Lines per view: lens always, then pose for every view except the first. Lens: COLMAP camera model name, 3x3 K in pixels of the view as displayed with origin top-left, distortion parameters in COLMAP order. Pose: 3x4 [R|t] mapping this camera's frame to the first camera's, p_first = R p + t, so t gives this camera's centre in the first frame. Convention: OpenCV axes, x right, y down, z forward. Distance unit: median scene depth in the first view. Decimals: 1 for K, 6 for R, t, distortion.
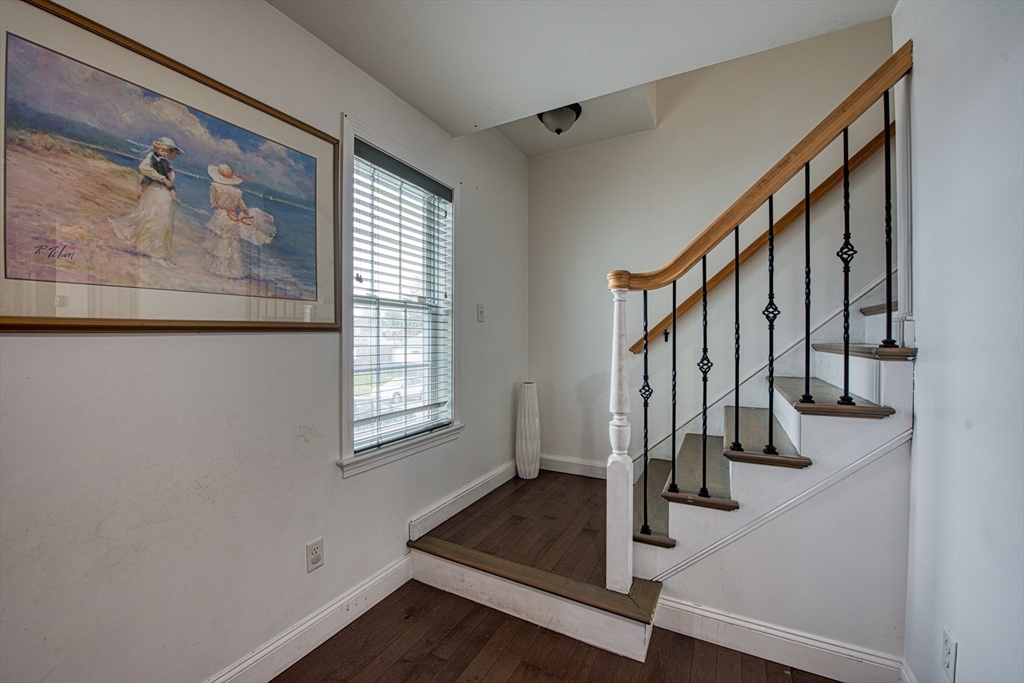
lens RADIAL K [[404.8, 0, 512.2], [0, 404.8, 342.2], [0, 0, 1]] dist [-0.013910, -0.002901]
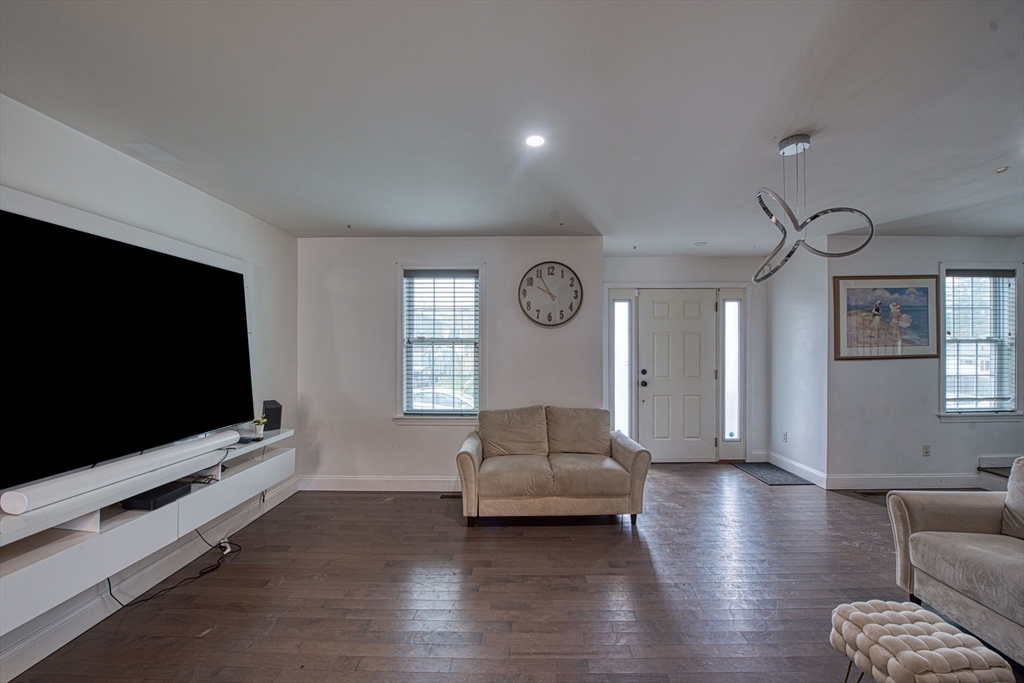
lens RADIAL K [[404.8, 0, 515.4], [0, 404.8, 345.3], [0, 0, 1]] dist [-0.013910, -0.002901]
pose [[0.469735, -0.002157, -0.882805, 0.400165], [0.000631, 0.999998, -0.002107, -0.087383], [0.882807, 0.000433, 0.469735, -2.023204]]
